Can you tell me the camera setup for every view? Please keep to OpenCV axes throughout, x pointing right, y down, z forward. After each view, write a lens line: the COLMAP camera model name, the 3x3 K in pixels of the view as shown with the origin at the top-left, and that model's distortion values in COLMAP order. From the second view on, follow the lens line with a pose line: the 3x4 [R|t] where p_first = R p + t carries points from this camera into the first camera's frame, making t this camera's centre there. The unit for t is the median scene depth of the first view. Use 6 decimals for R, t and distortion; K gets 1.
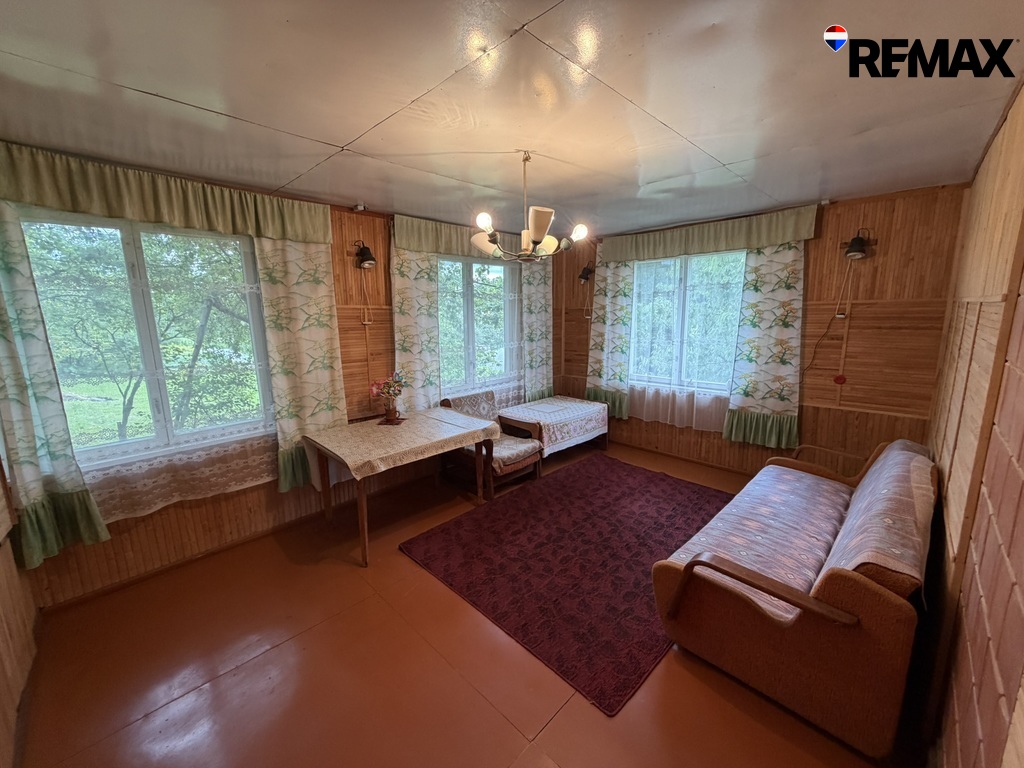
lens RADIAL K [[407.0, 0, 508.9], [0, 407.0, 385.0], [0, 0, 1]] dist [0.000590, -0.000360]
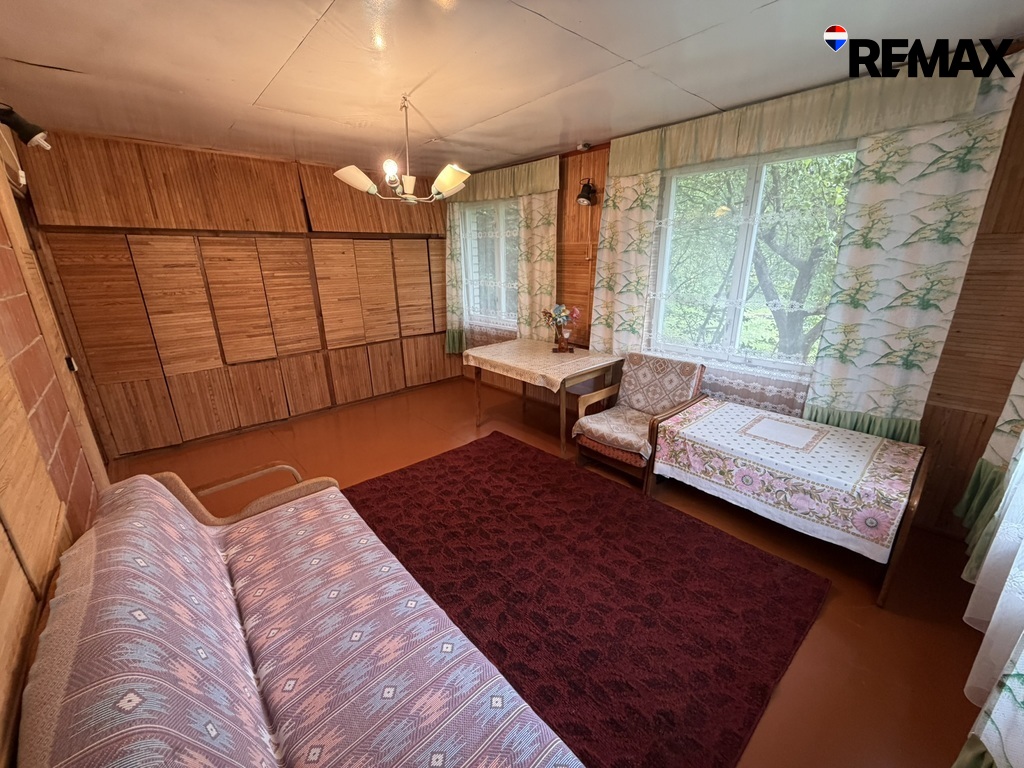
lens RADIAL K [[407.0, 0, 509.1], [0, 407.0, 384.7], [0, 0, 1]] dist [0.000590, -0.000360]
pose [[-0.051477, 0.314231, -0.947950, 0.742861], [-0.163660, 0.933722, 0.318402, -0.140981], [0.985173, 0.171531, 0.003362, 0.798394]]
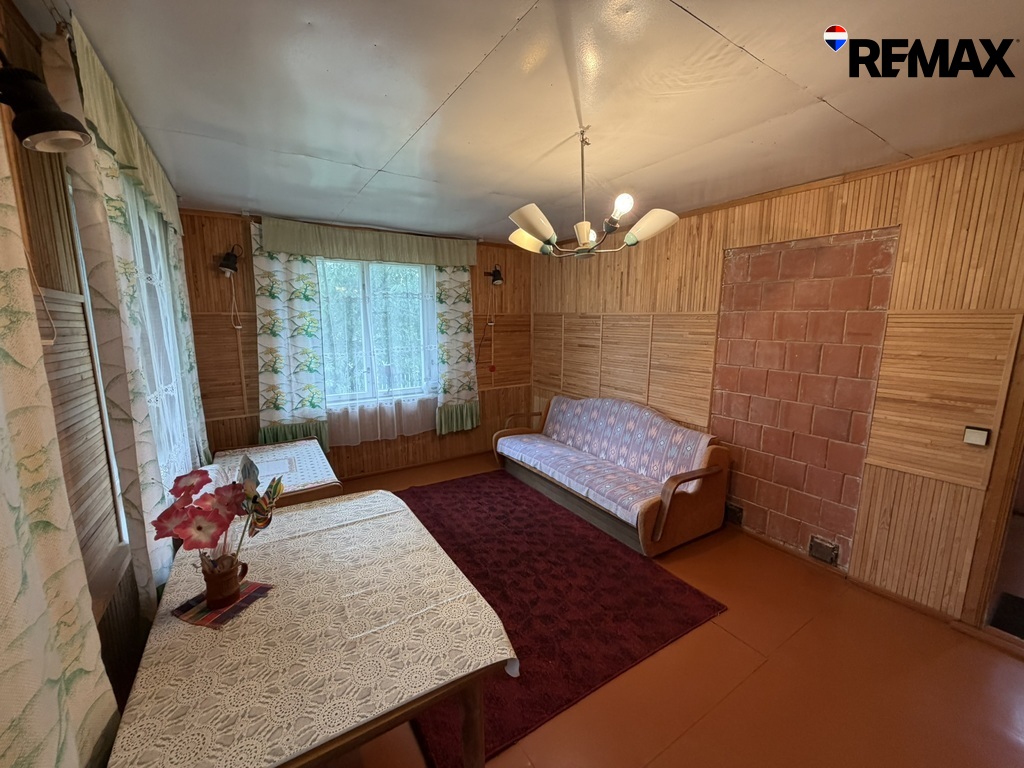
lens RADIAL K [[407.0, 0, 507.9], [0, 407.0, 384.9], [0, 0, 1]] dist [0.000590, -0.000360]
pose [[0.221488, -0.141341, 0.964866, -0.519914], [0.172768, 0.979475, 0.103822, -0.090148], [-0.959737, 0.143703, 0.241361, 0.581386]]
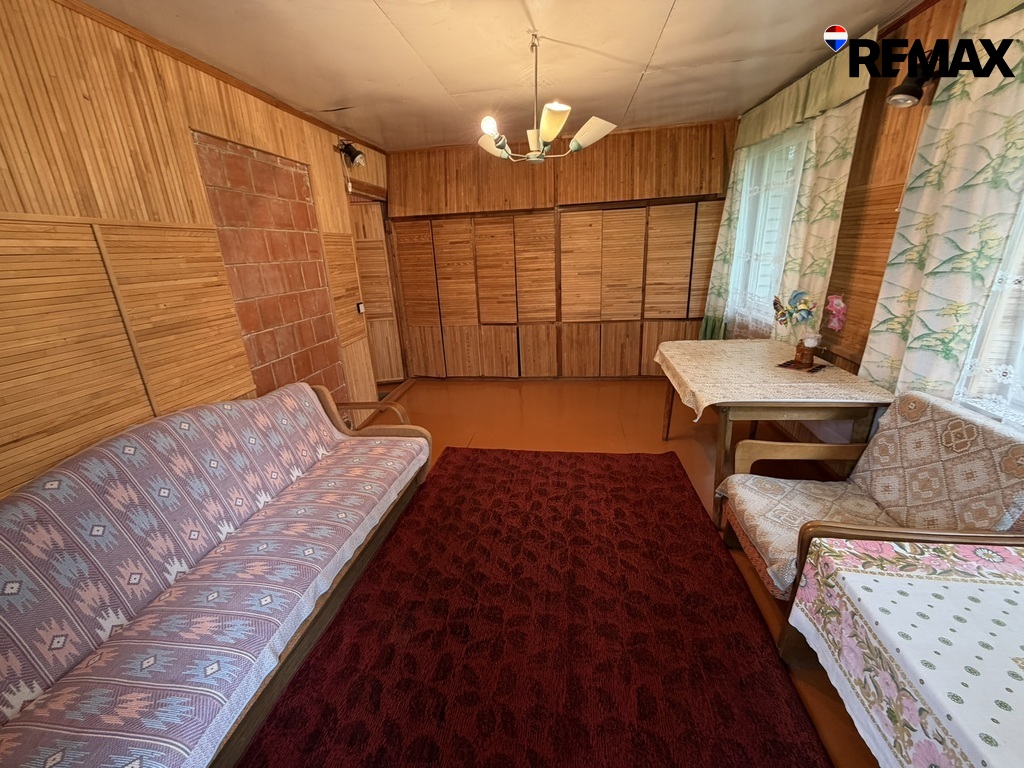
lens RADIAL K [[407.0, 0, 508.5], [0, 407.0, 384.7], [0, 0, 1]] dist [0.000590, -0.000360]
pose [[-0.802425, 0.242172, -0.545405, 0.456211], [-0.045503, 0.886464, 0.460556, -0.163103], [0.595016, 0.394379, -0.700301, 1.104396]]
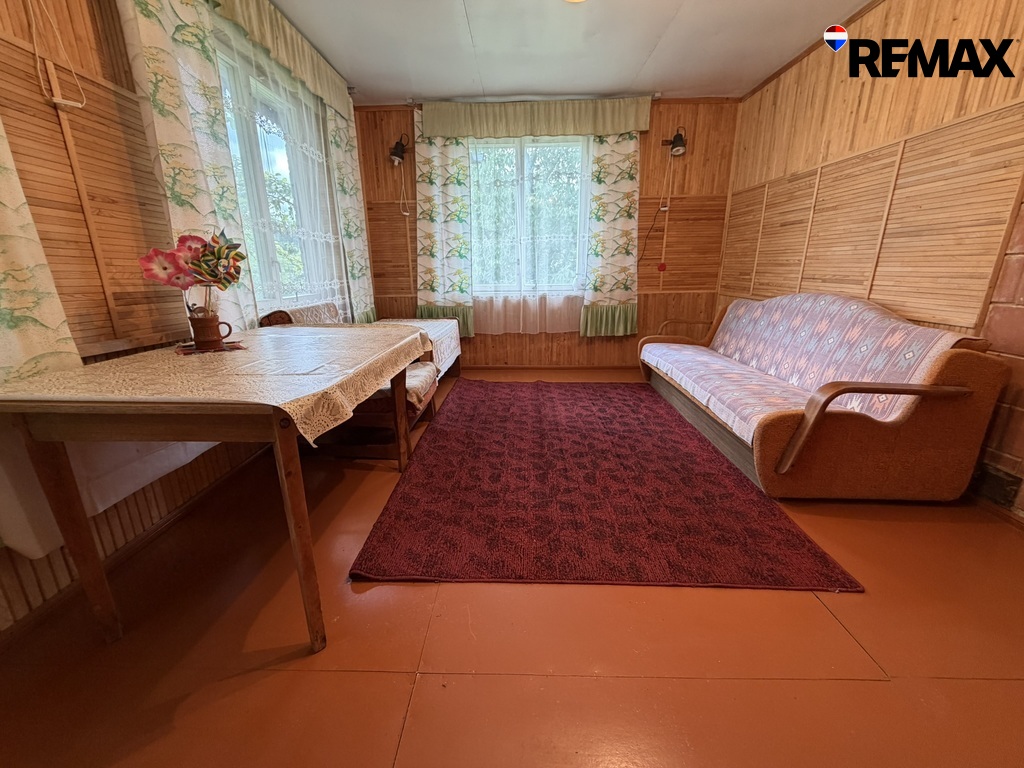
lens RADIAL K [[407.0, 0, 508.5], [0, 407.0, 384.6], [0, 0, 1]] dist [0.000590, -0.000360]
pose [[0.726991, -0.181473, 0.662232, -0.326722], [0.123074, 0.983263, 0.134337, 0.101308], [-0.675527, -0.016158, 0.737158, 0.406655]]
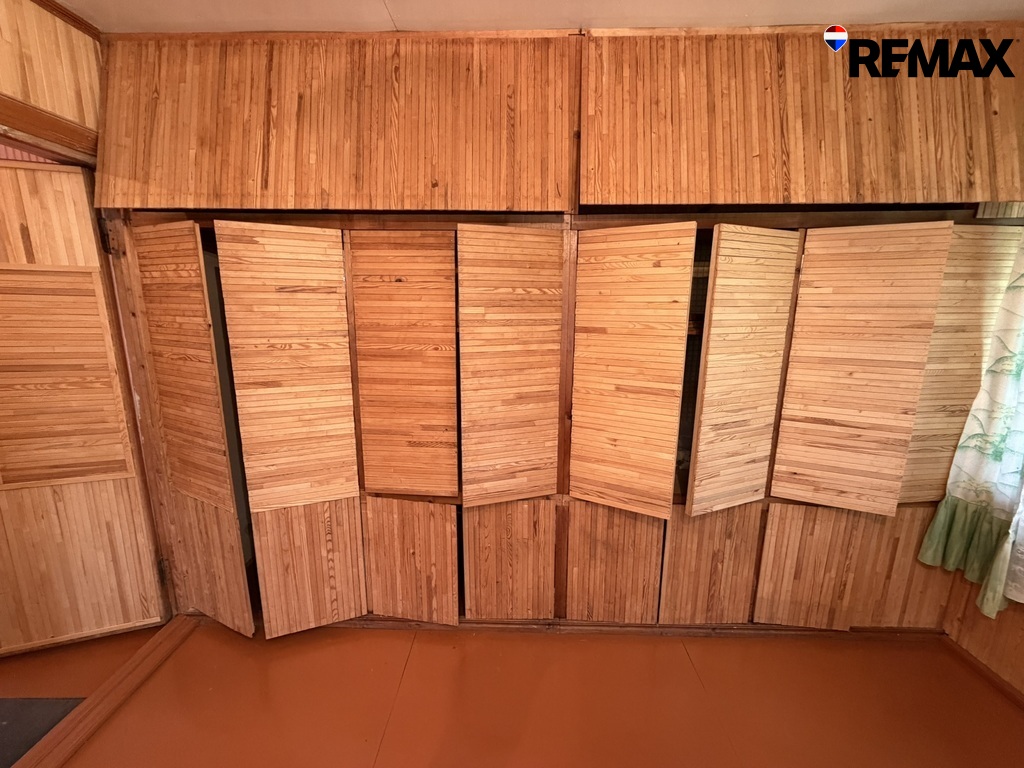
lens RADIAL K [[407.0, 0, 510.1], [0, 407.0, 386.7], [0, 0, 1]] dist [0.000590, -0.000360]
pose [[-0.731071, 0.146663, -0.666352, -0.027596], [-0.117246, 0.935093, 0.334446, -0.052902], [0.672152, 0.322631, -0.666424, 0.499778]]
